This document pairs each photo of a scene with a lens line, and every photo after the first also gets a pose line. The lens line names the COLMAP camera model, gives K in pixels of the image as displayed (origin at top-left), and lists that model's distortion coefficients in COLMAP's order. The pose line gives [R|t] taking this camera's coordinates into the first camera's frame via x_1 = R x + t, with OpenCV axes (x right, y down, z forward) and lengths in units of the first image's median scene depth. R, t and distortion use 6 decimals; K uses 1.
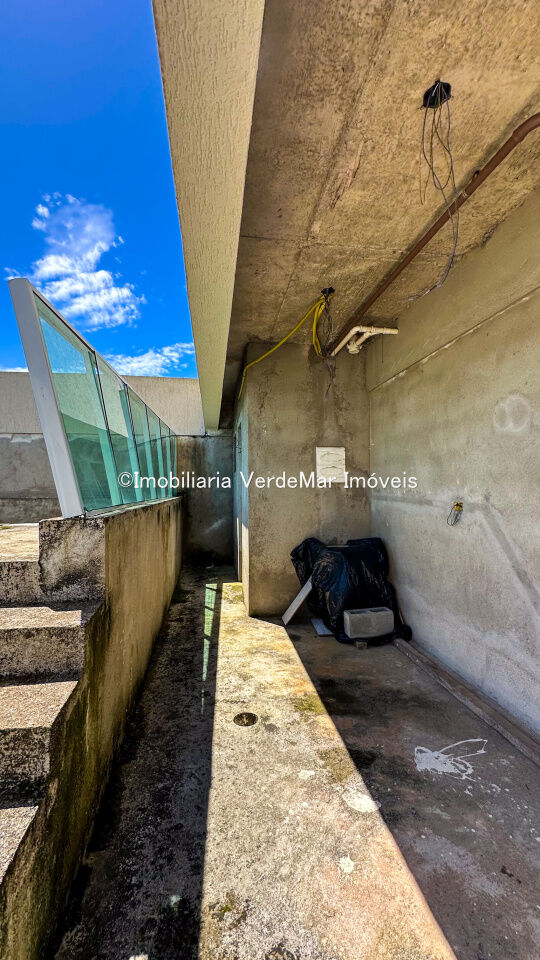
lens RADIAL K [[395.2, 0, 264.9], [0, 395.2, 479.2], [0, 0, 1]] dist [-0.000422, -0.000009]
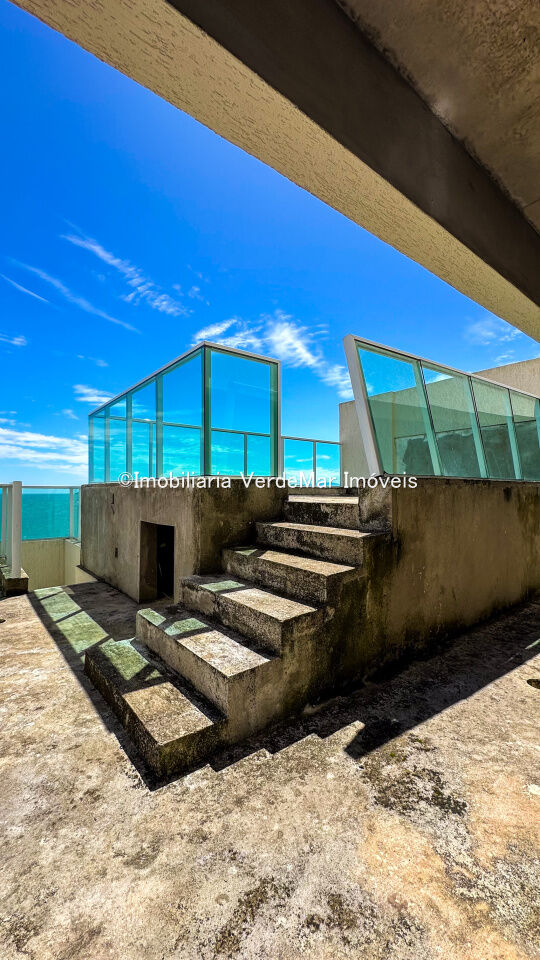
lens RADIAL K [[390.1, 0, 270.2], [0, 390.1, 483.6], [0, 0, 1]] dist [0.003066, 0.000422]
pose [[0.493374, -0.010307, -0.869756, 0.371926], [0.016144, 0.999866, -0.002692, 0.070338], [0.869668, -0.012713, 0.493474, -0.060732]]
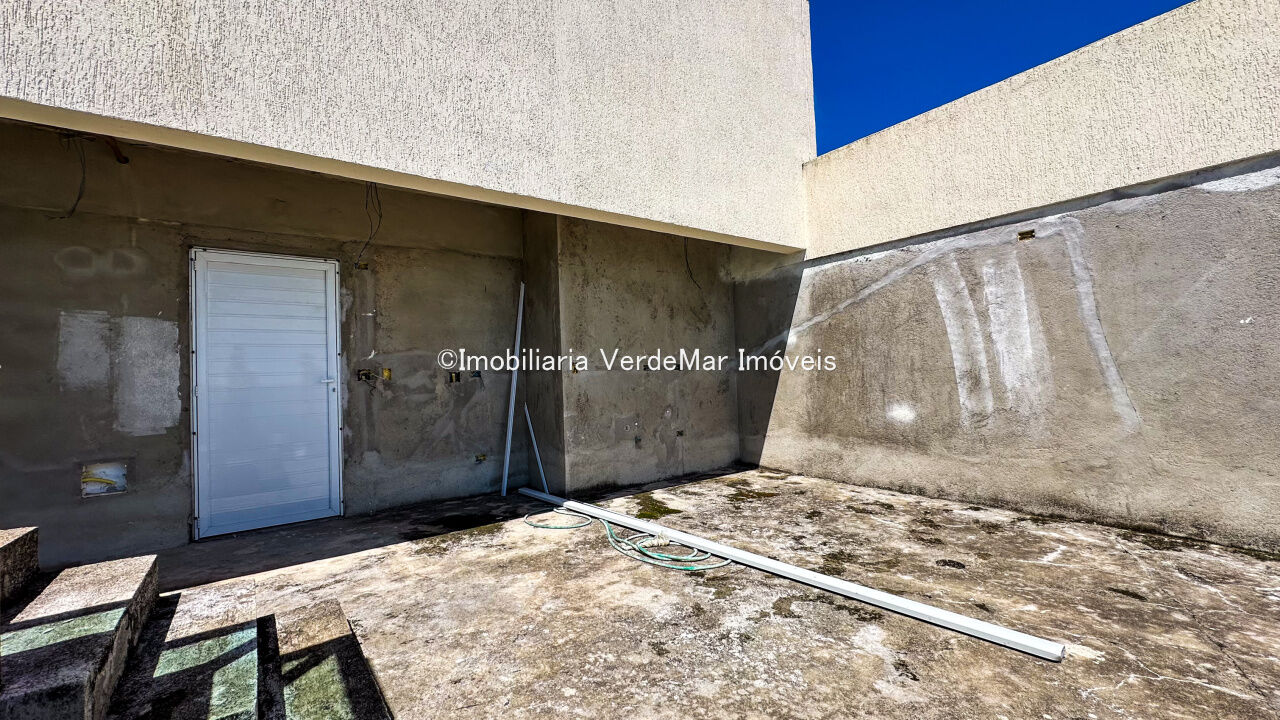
lens RADIAL K [[516.9, 0, 640.0], [0, 516.9, 360.0], [0, 0, 1]] dist [0.000317, -0.004918]
pose [[-0.475193, 0.048938, 0.878520, -1.149088], [0.022983, 0.998802, -0.043207, 0.078692], [-0.879582, -0.000341, -0.475748, 0.029002]]
